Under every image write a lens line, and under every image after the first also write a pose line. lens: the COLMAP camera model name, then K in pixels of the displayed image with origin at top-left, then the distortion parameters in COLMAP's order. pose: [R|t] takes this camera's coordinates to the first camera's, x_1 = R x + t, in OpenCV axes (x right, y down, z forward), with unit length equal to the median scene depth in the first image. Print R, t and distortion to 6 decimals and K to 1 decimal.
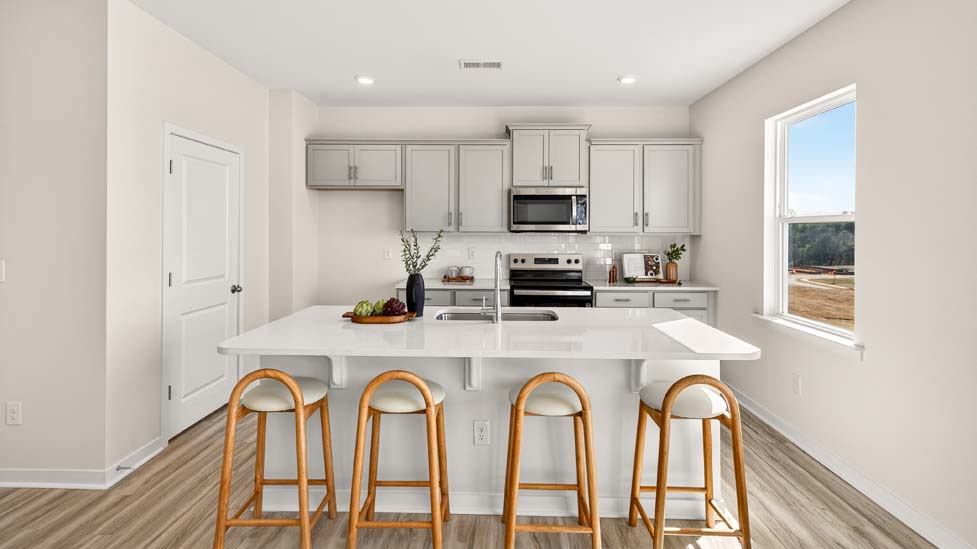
lens RADIAL K [[459.7, 0, 491.2], [0, 459.7, 227.1], [0, 0, 1]] dist [0.017906, -0.000087]
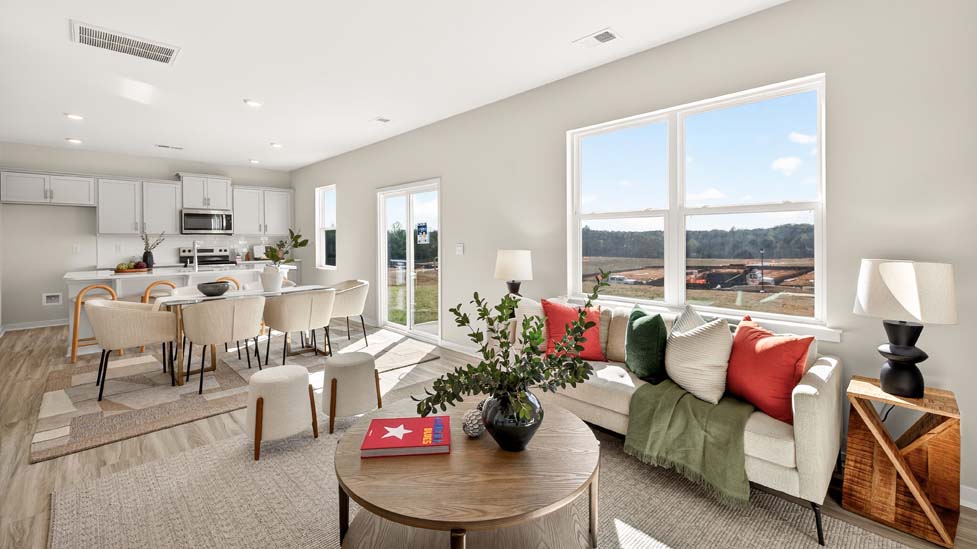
lens RADIAL K [[410.2, 0, 492.2], [0, 410.2, 242.9], [0, 0, 1]] dist [-0.003374, 0.000531]
pose [[0.699173, -0.014120, 0.714813, -0.245719], [0.000169, 0.999808, 0.019584, 0.012942], [-0.714952, -0.013572, 0.699042, -0.932507]]
